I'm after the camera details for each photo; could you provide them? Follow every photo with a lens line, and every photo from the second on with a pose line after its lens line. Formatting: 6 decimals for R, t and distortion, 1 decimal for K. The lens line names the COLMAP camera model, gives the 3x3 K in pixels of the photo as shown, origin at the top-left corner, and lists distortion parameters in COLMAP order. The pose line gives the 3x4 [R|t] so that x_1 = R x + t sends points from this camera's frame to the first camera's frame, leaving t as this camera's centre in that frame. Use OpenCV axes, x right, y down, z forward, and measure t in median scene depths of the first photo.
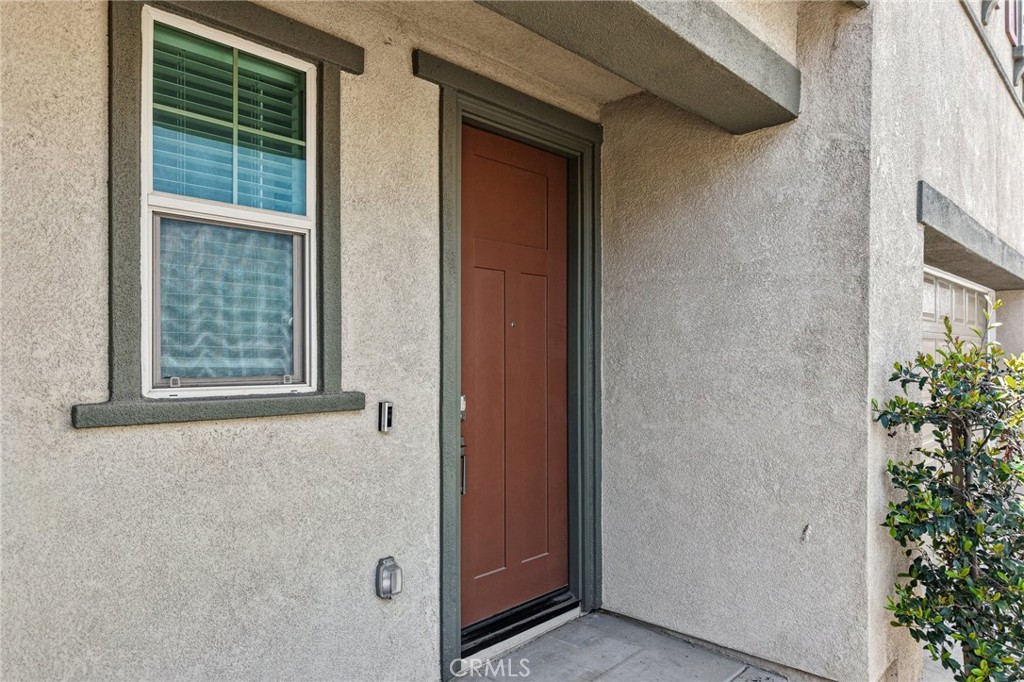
lens RADIAL K [[711.2, 0, 512.0], [0, 711.2, 341.0], [0, 0, 1]] dist [-0.005428, -0.001666]
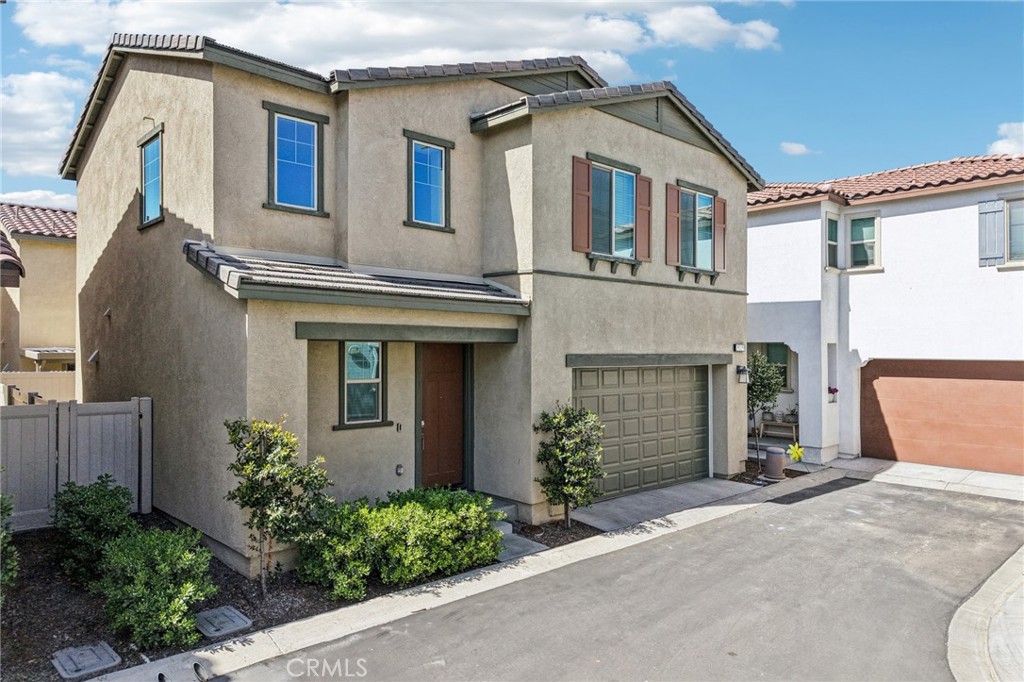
lens RADIAL K [[694.5, 0, 512.0], [0, 694.5, 341.0], [0, 0, 1]] dist [0.002317, 0.000079]
pose [[0.997175, 0.004645, -0.074973, 0.707205], [-0.003895, 0.999941, 0.010148, -0.399095], [0.075015, -0.009827, 0.997134, -2.679913]]
